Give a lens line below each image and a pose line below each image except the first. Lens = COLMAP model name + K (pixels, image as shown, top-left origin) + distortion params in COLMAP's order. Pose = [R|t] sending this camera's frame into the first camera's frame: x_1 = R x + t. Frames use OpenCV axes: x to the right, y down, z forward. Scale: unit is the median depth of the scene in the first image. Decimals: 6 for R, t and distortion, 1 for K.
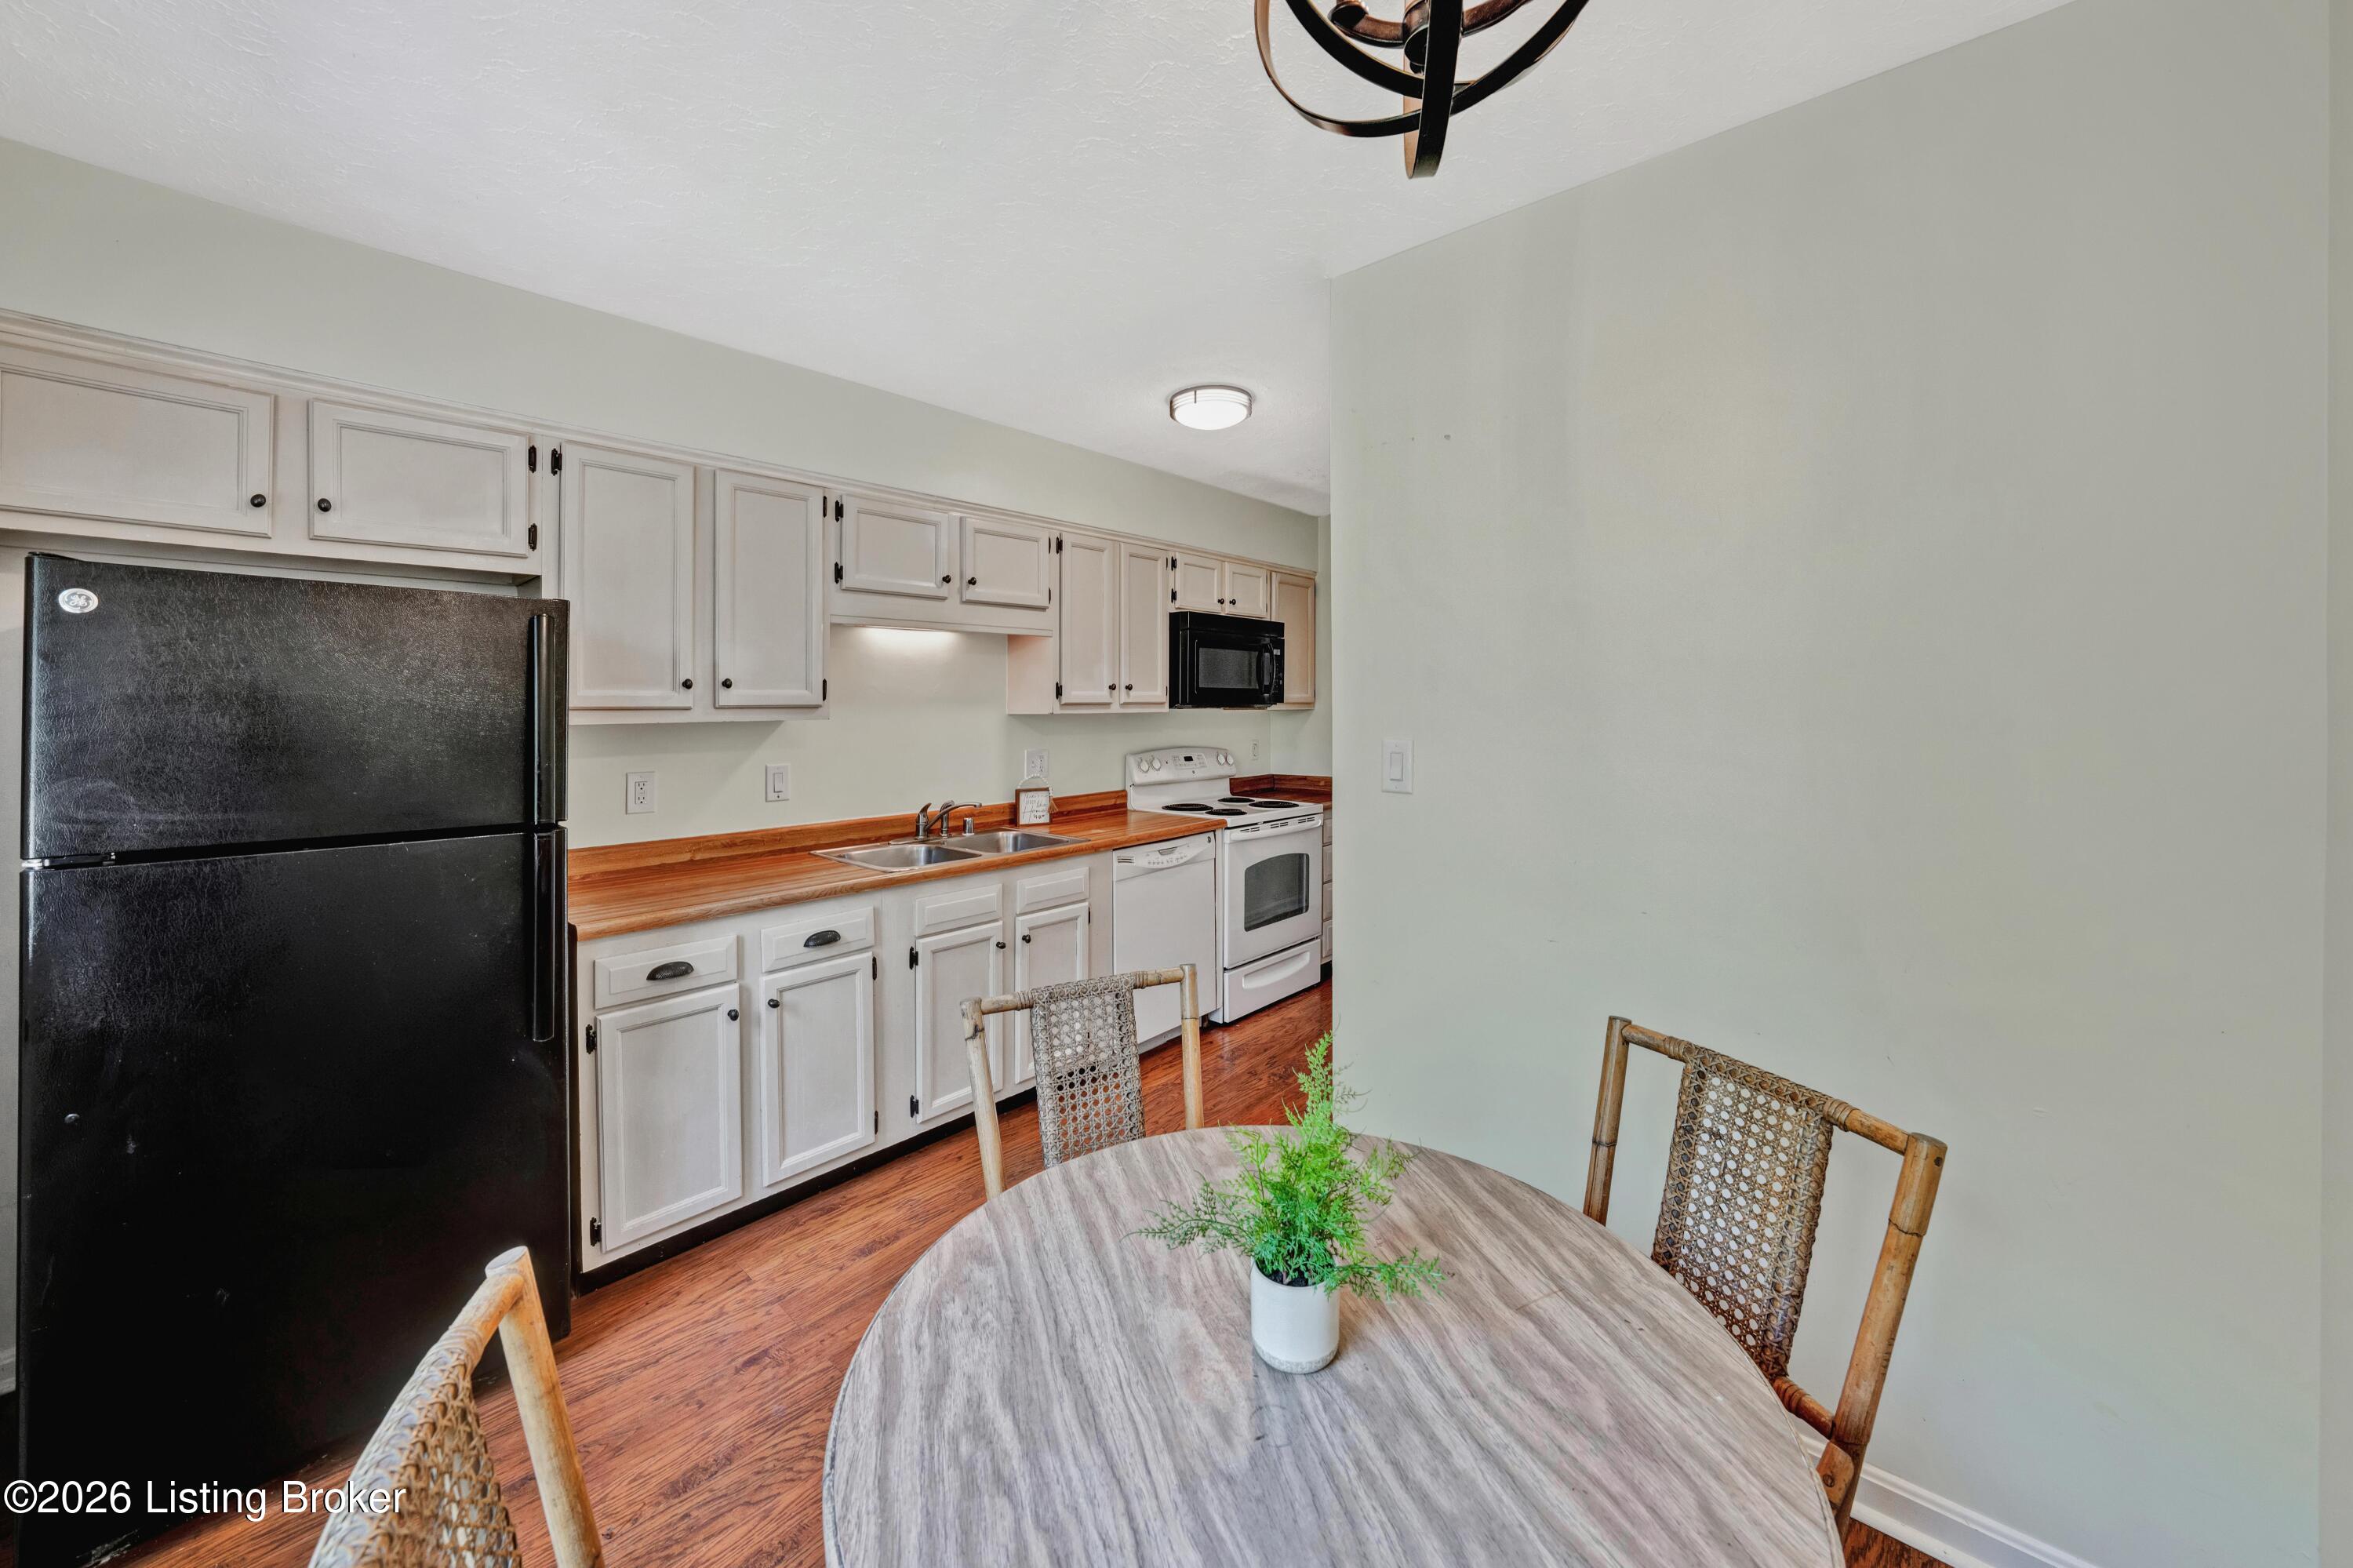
lens RADIAL K [[859.2, 0, 1158.5], [0, 859.2, 706.3], [0, 0, 1]] dist [-0.000317, 0.000147]
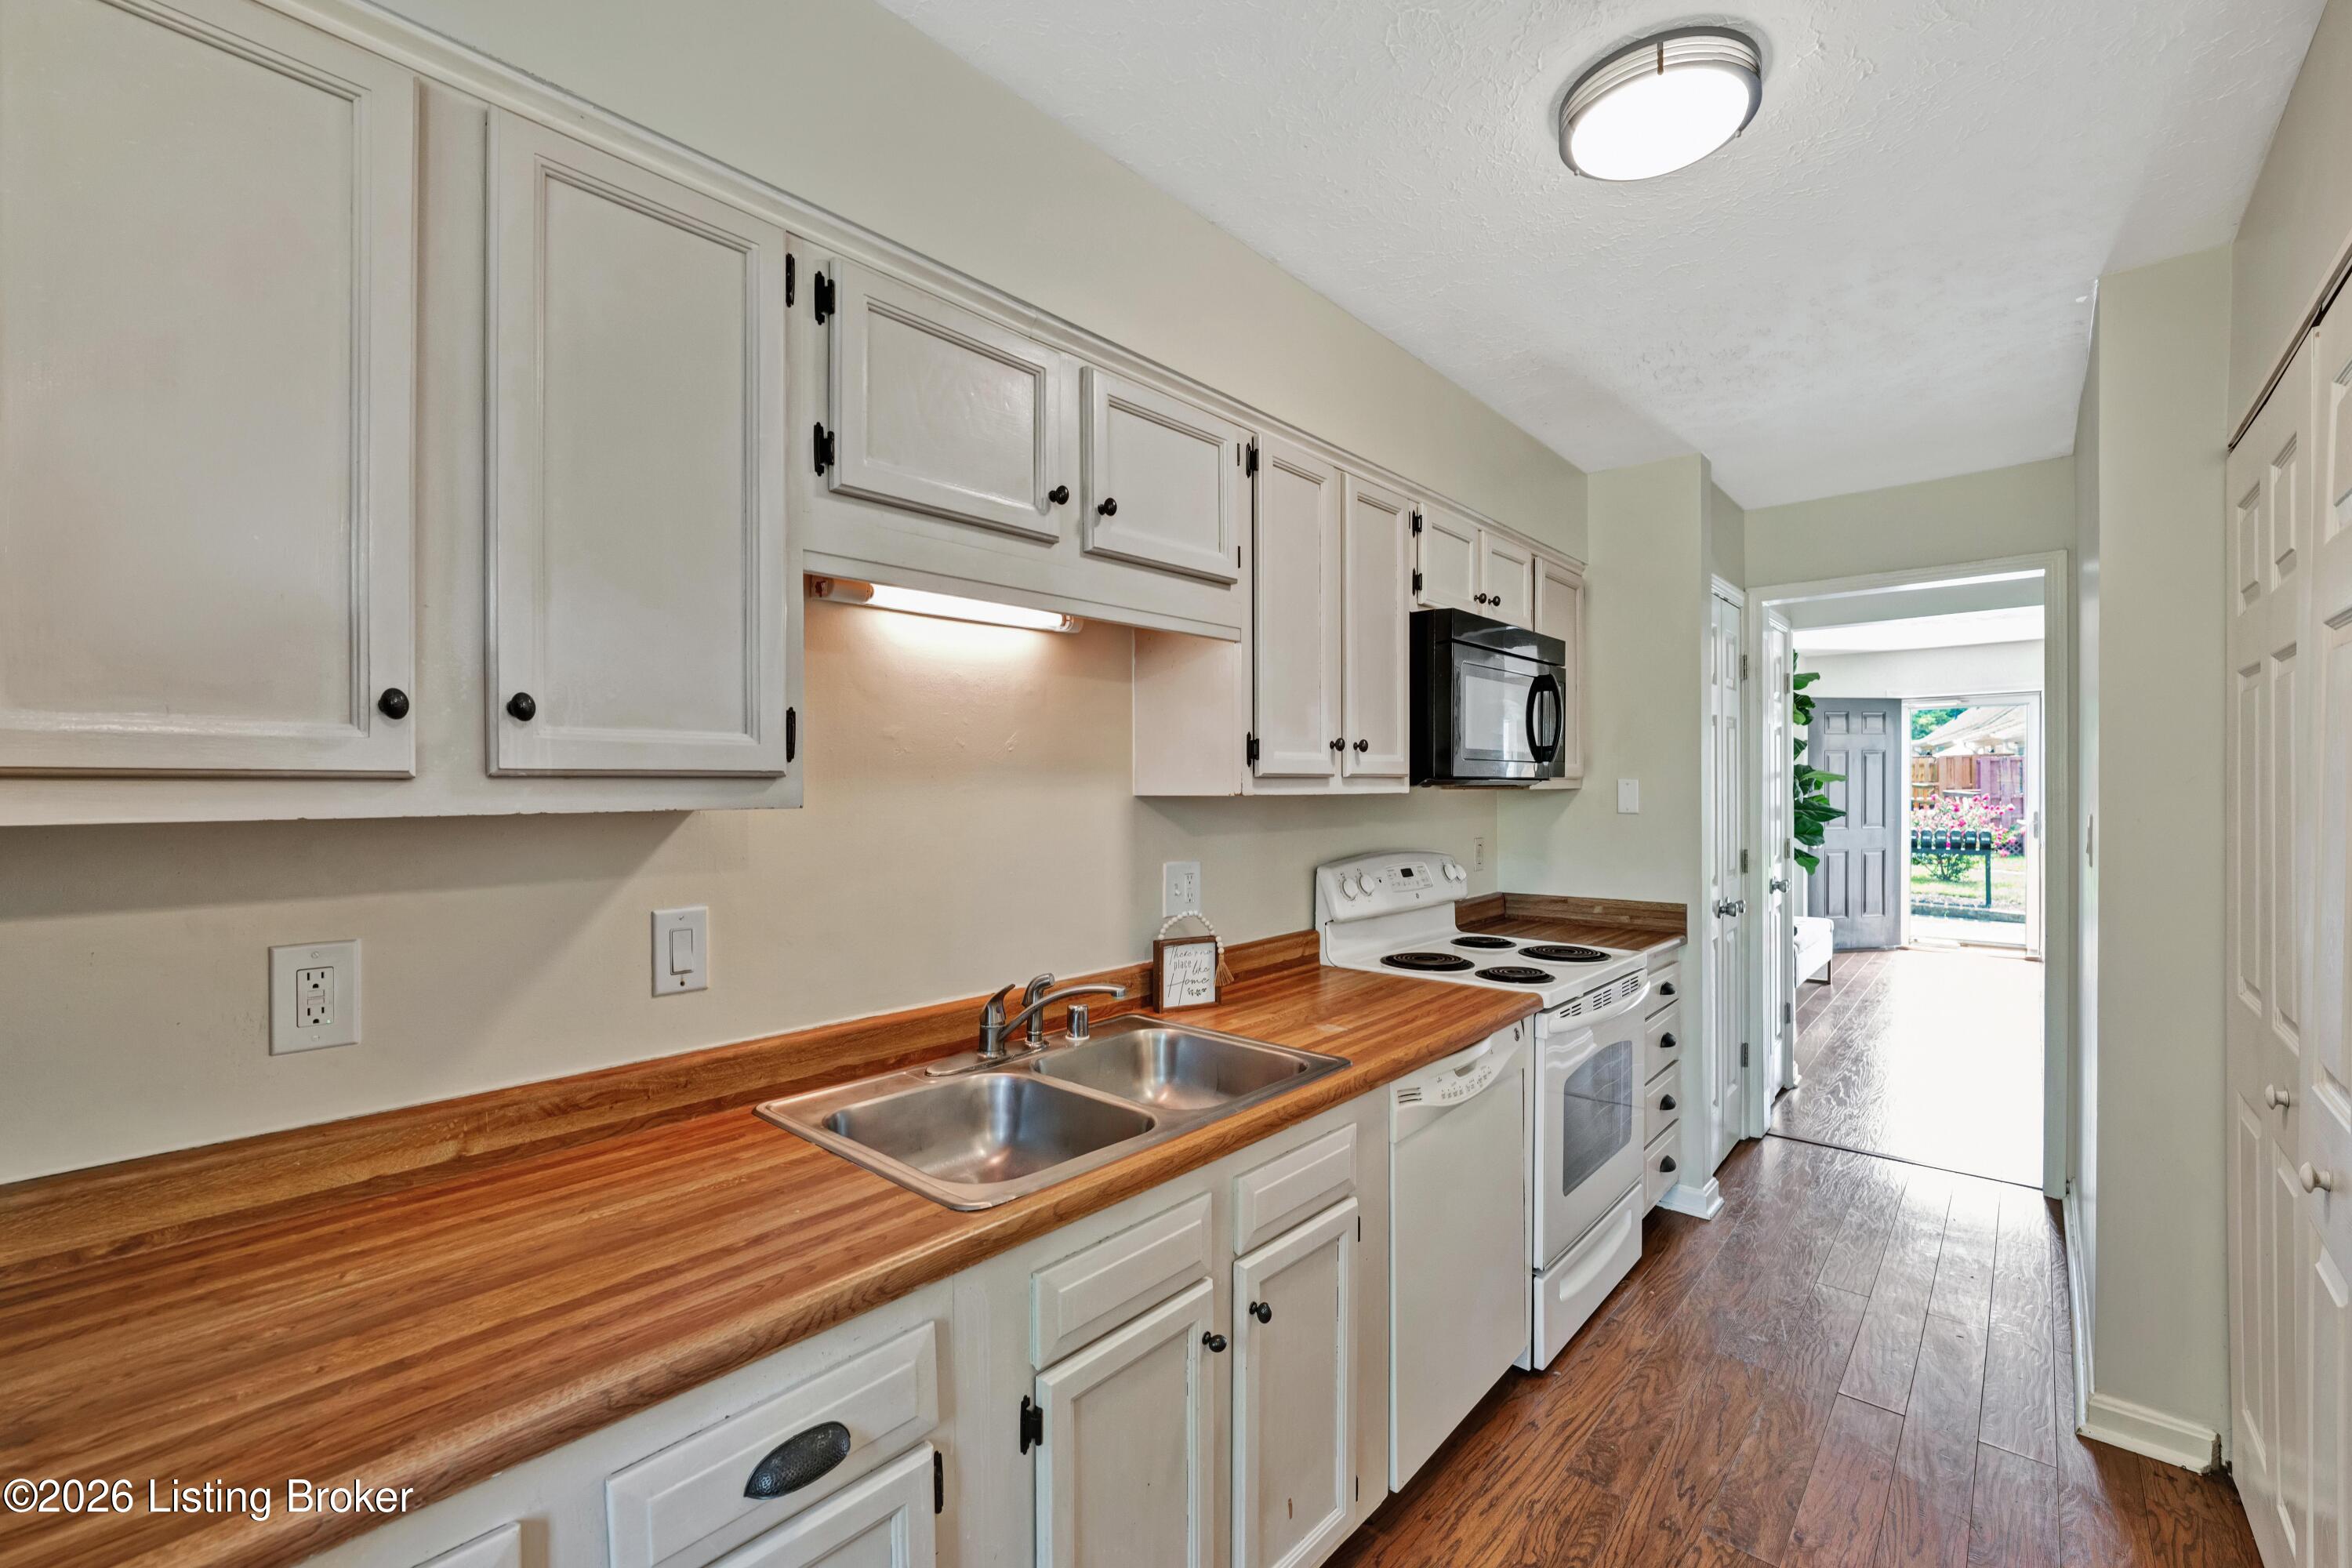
lens RADIAL K [[998.3, 0, 1182.7], [0, 998.3, 813.1], [0, 0, 1]] dist [-0.003149, -0.000355]
pose [[0.999727, 0.004855, 0.022866, -0.173819], [-0.005492, 0.999596, 0.027887, 0.003189], [-0.022722, -0.028005, 0.999350, 0.424183]]
